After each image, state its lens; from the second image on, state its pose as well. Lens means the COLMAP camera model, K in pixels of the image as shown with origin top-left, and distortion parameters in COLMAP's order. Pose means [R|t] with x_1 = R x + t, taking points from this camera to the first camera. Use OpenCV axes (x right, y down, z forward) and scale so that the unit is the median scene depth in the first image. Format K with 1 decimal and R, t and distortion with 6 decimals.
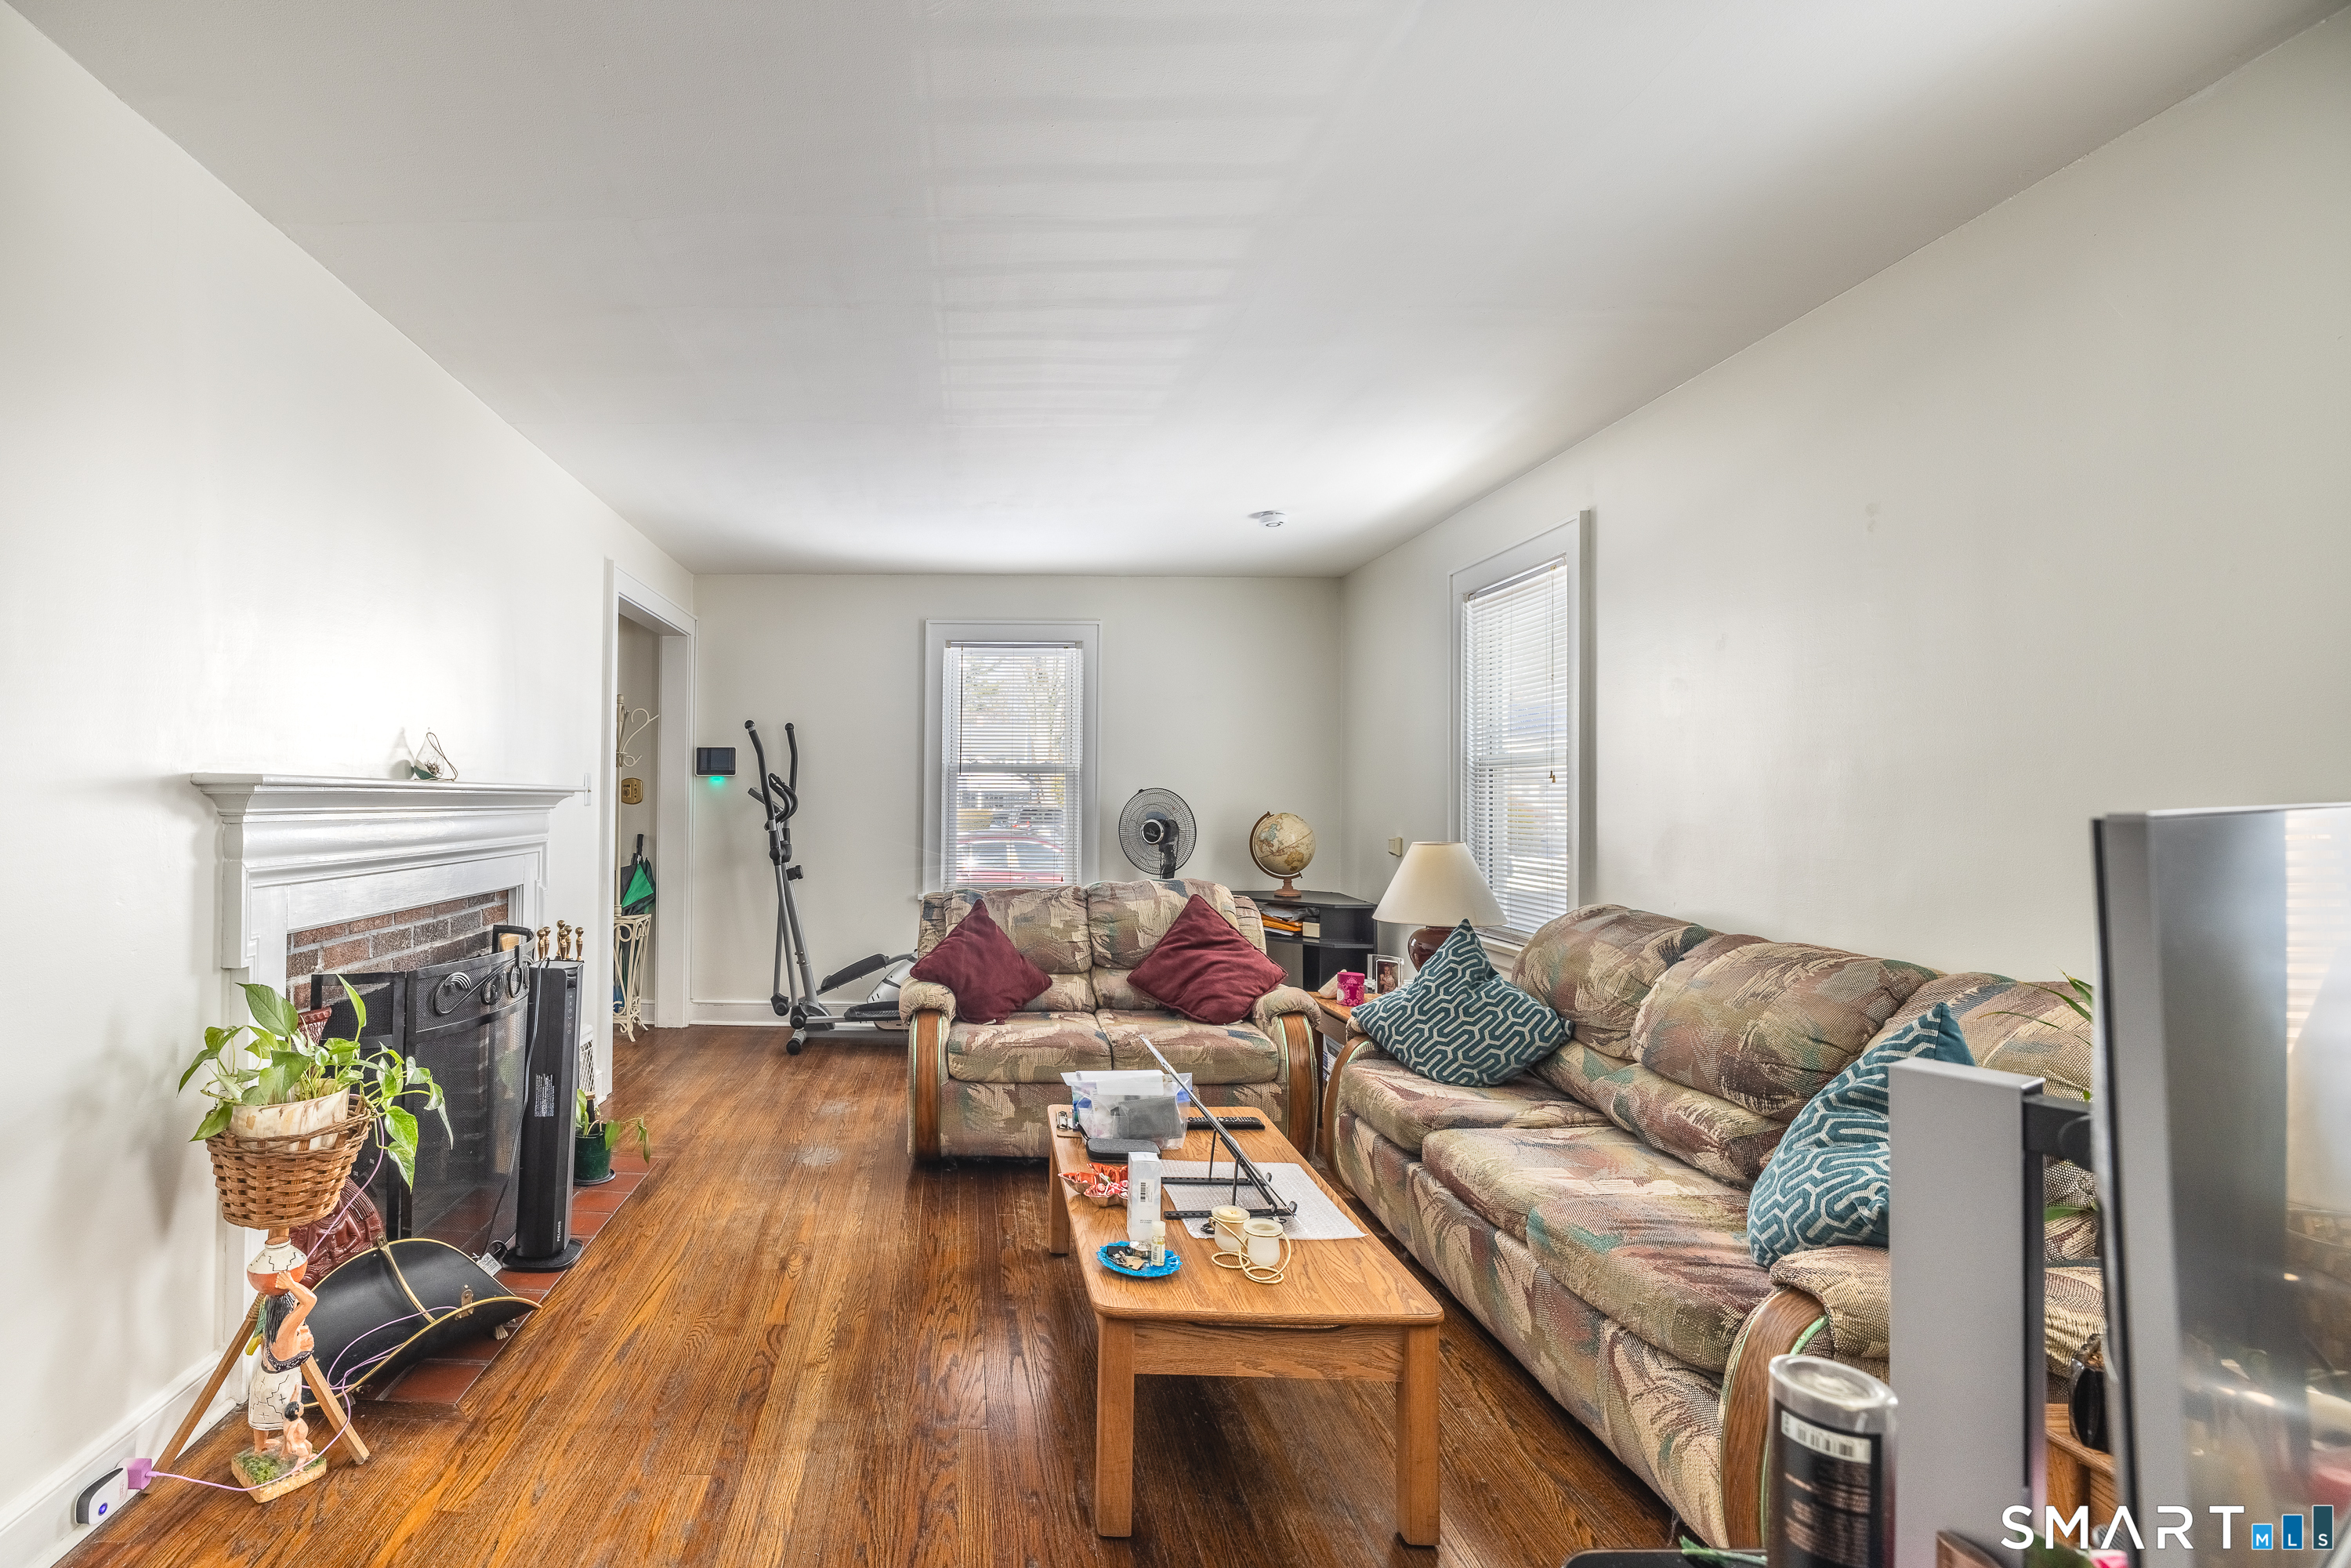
lens RADIAL K [[1193.3, 0, 1174.6], [0, 1193.3, 781.3], [0, 0, 1]] dist [-0.004811, 0.001099]
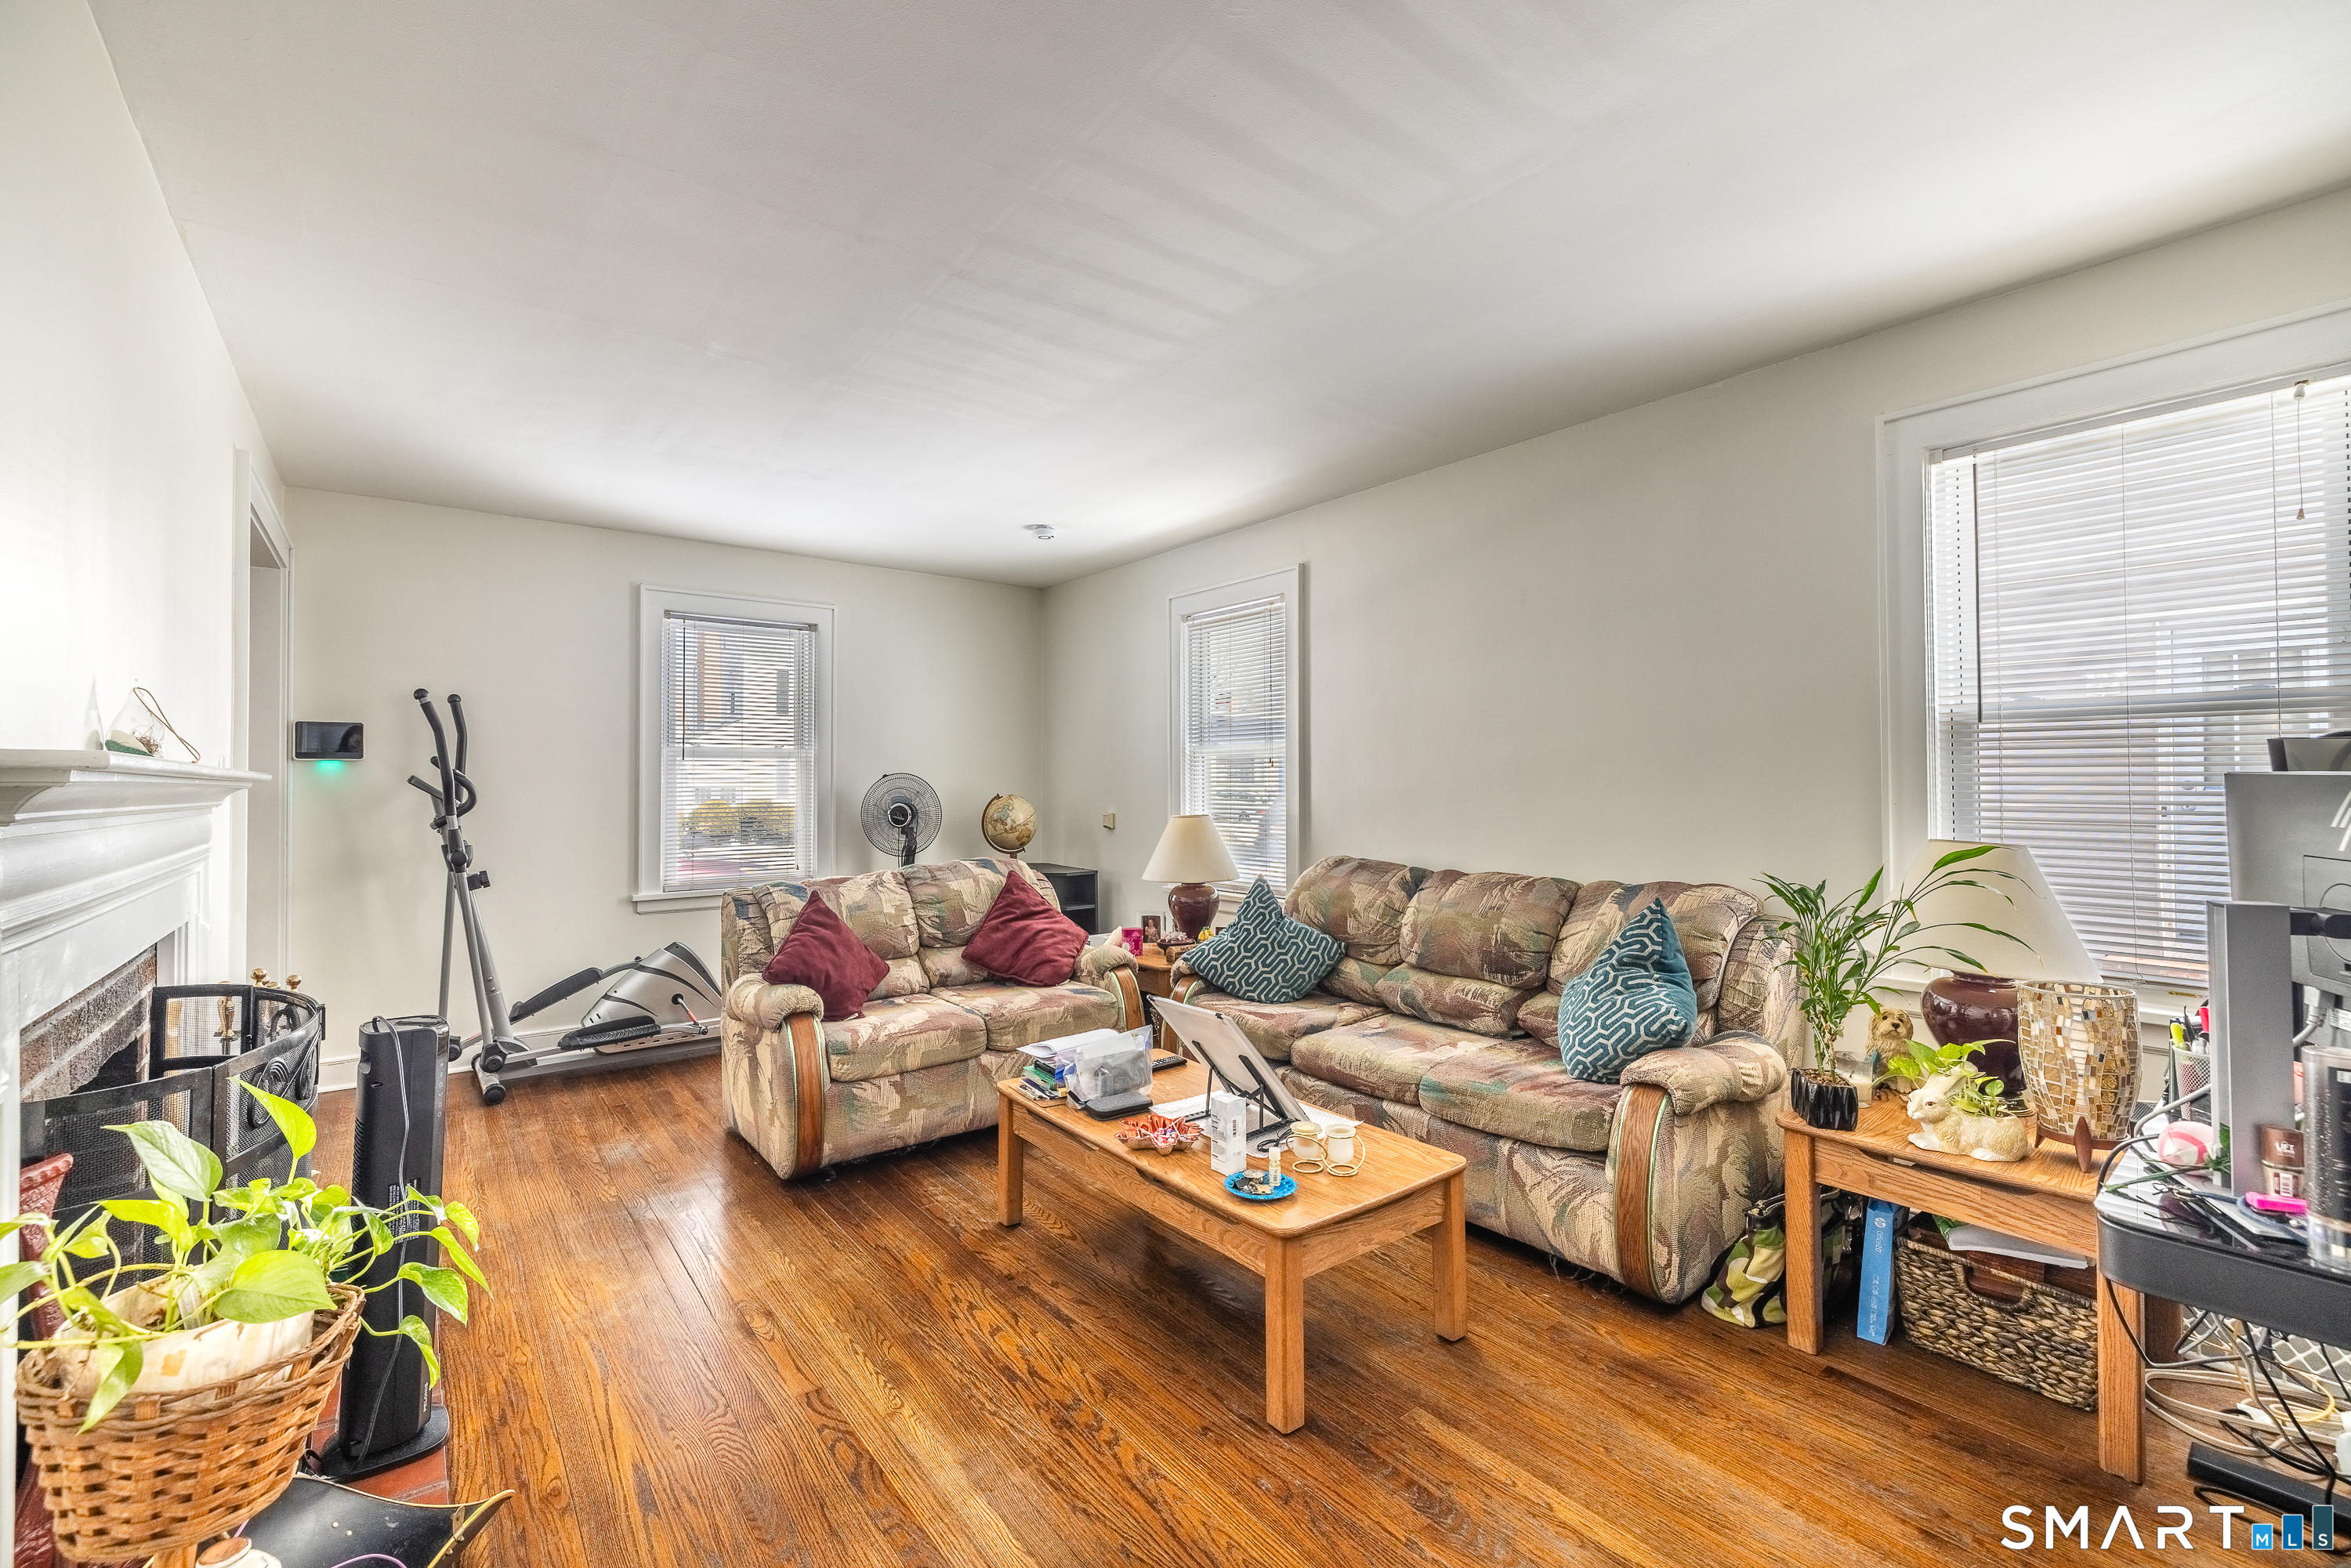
lens RADIAL K [[1005.3, 0, 1168.3], [0, 1005.3, 775.1], [0, 0, 1]] dist [0.002981, -0.000200]
pose [[0.771115, -0.005823, 0.636670, -0.490395], [0.002132, 0.999976, 0.006562, 0.002621], [-0.636693, -0.003703, 0.771109, 0.222535]]
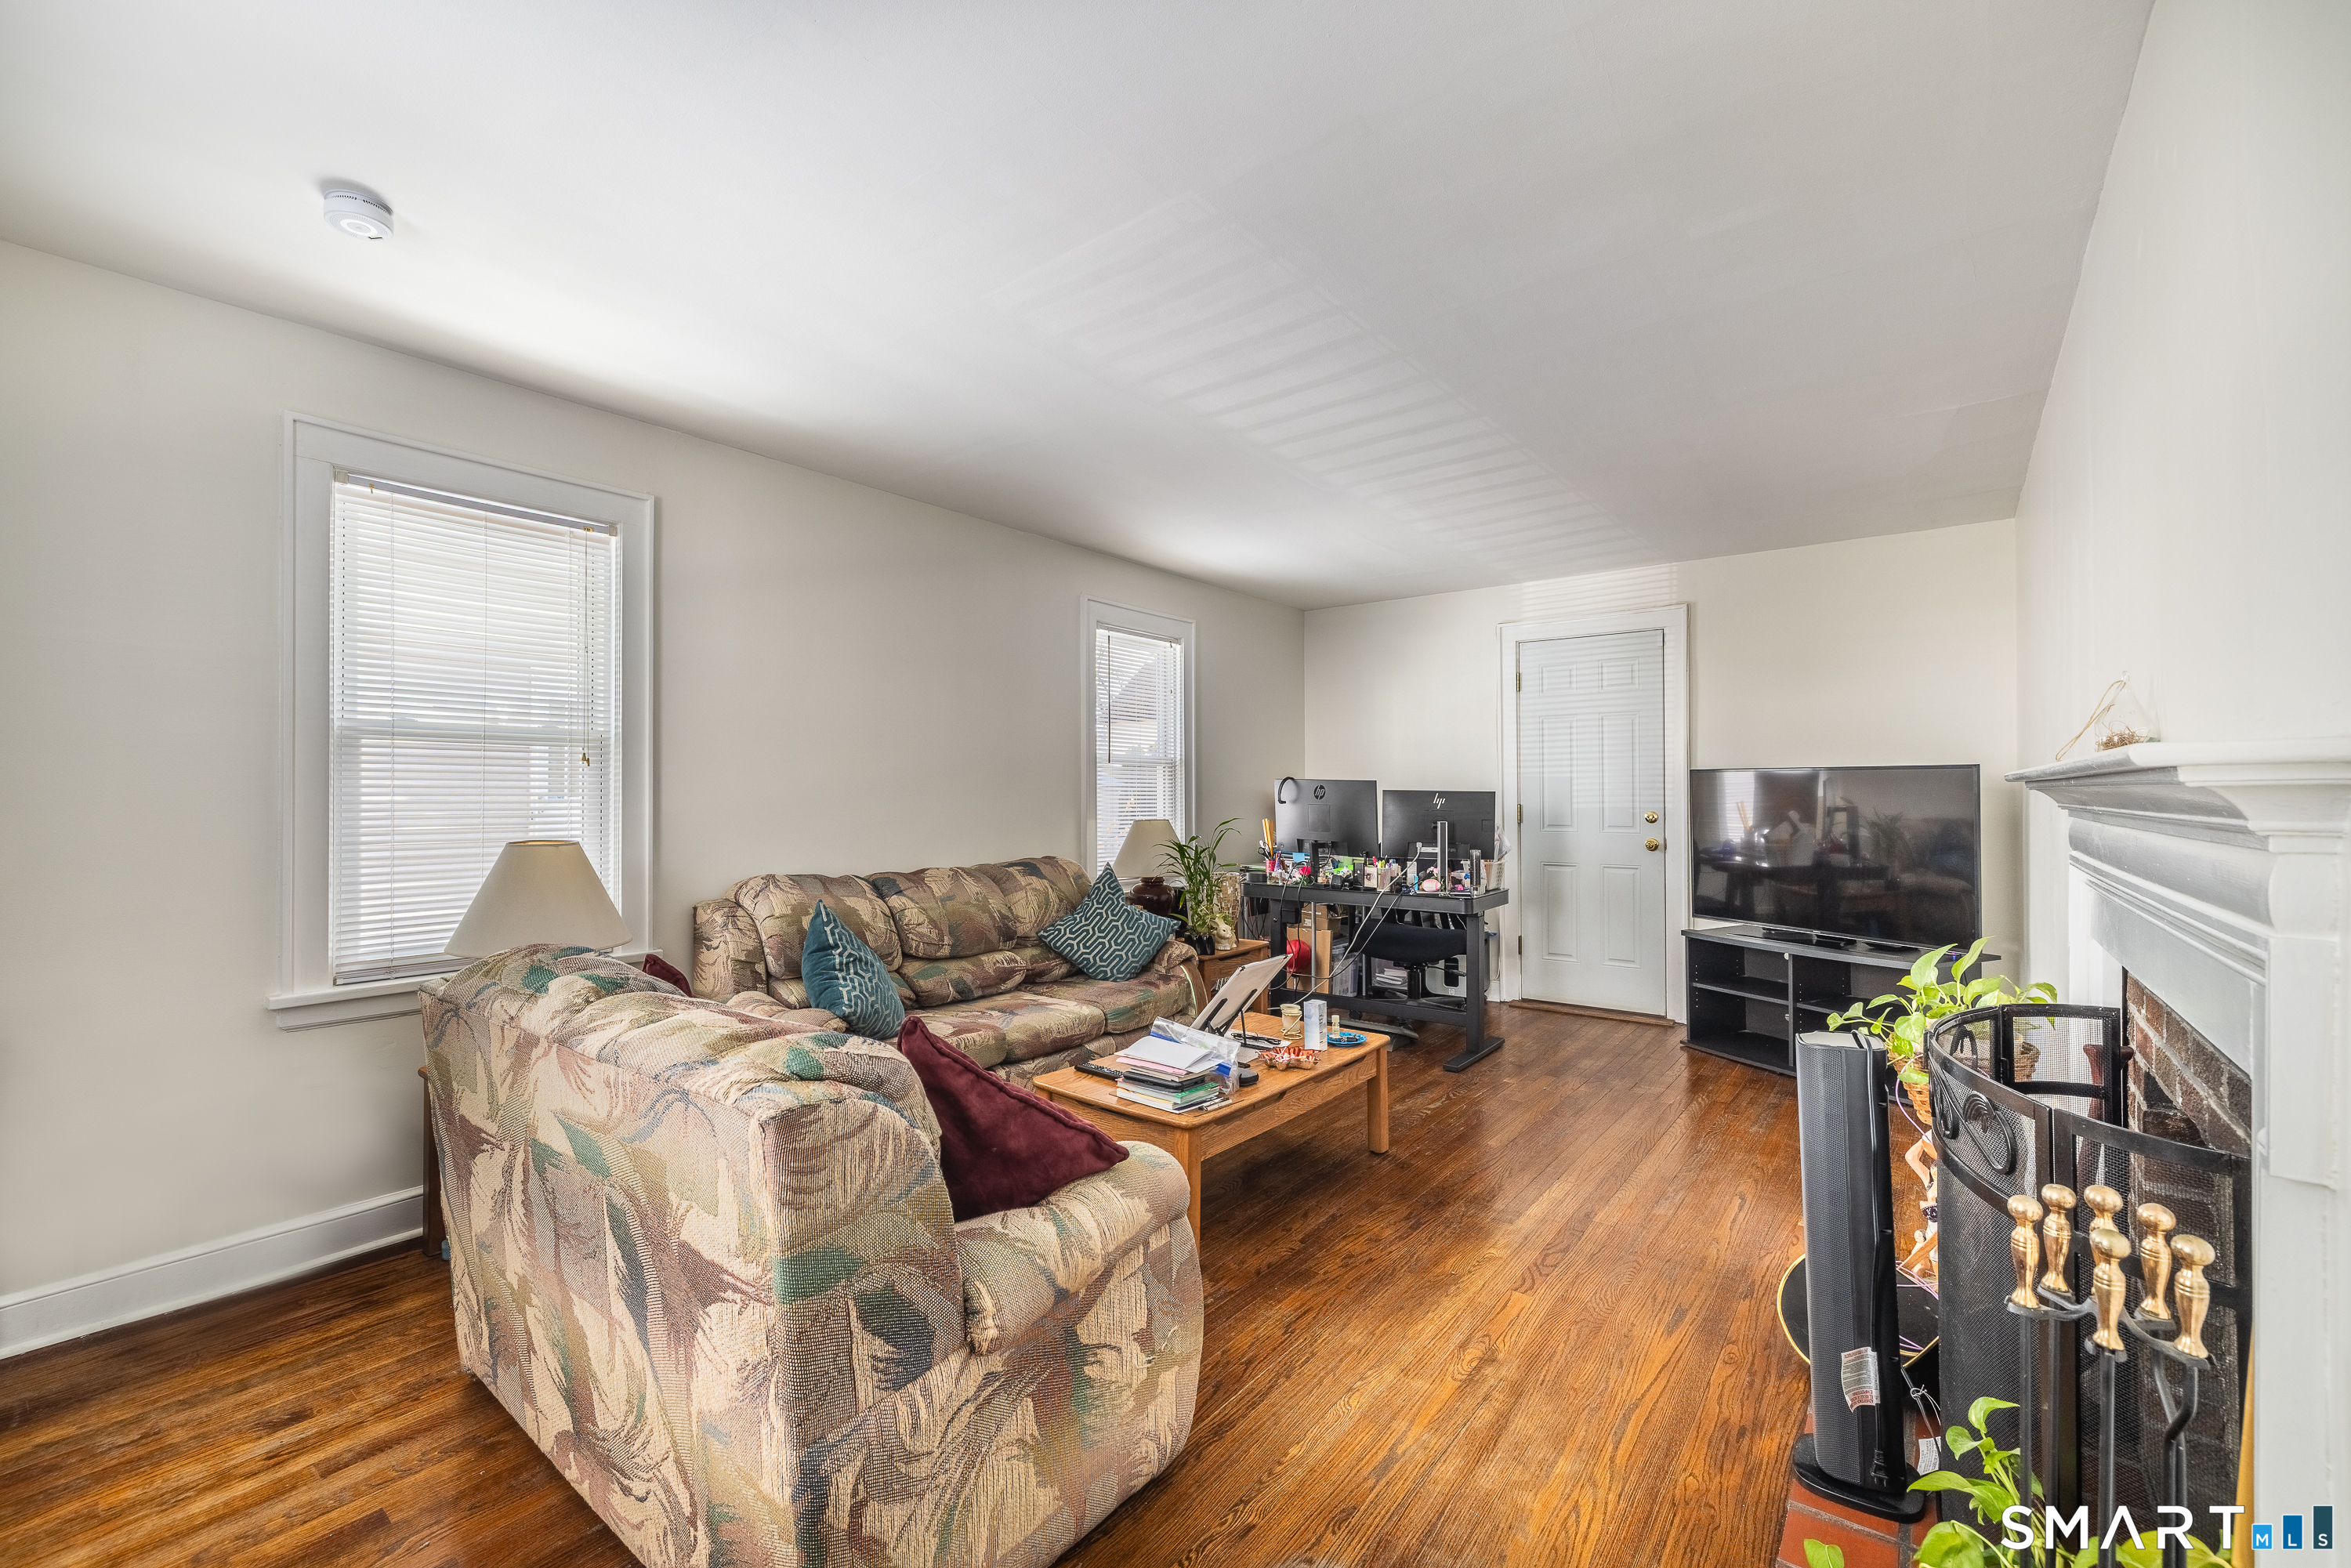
lens RADIAL K [[939.5, 0, 1169.6], [0, 939.5, 783.3], [0, 0, 1]] dist [-0.001651, -0.000044]
pose [[-0.809271, 0.004994, 0.587414, -0.464401], [-0.003876, 0.999897, -0.013841, 0.022788], [-0.587422, -0.013478, -0.809168, 1.565076]]
